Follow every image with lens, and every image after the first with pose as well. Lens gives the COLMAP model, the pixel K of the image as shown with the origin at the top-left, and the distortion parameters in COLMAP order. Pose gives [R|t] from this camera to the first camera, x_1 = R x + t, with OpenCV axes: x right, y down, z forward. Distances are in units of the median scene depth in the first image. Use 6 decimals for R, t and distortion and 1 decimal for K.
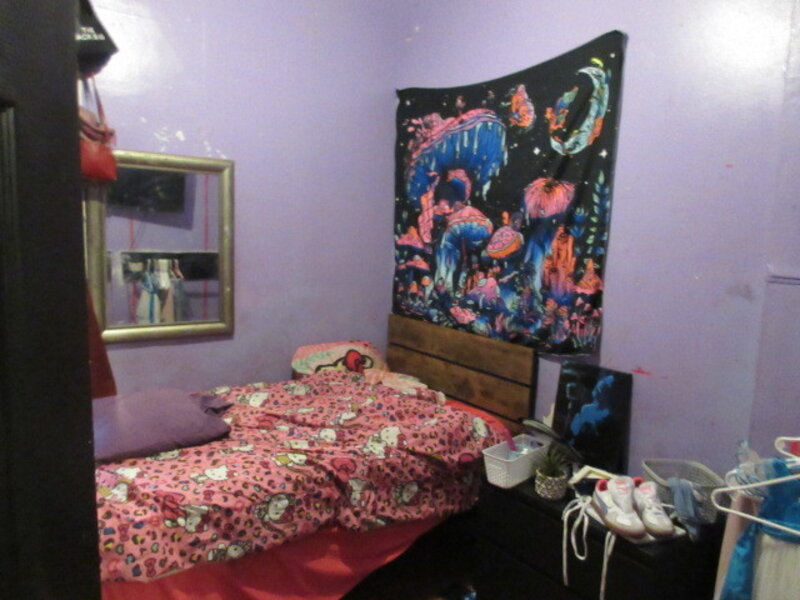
lens RADIAL K [[580.8, 0, 400.0], [0, 580.8, 300.0], [0, 0, 1]] dist [0.009670, -0.007449]
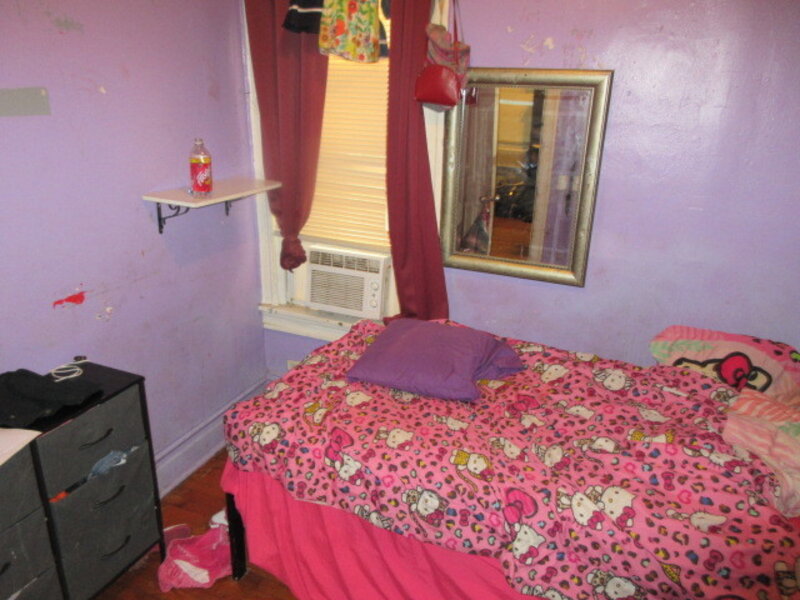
lens RADIAL K [[580.8, 0, 400.0], [0, 580.8, 300.0], [0, 0, 1]] dist [0.009670, -0.007449]
pose [[0.518401, 0.273153, -0.810338, 0.383341], [-0.115713, 0.961303, 0.250016, -0.152598], [0.847273, -0.035842, 0.529947, 0.480155]]
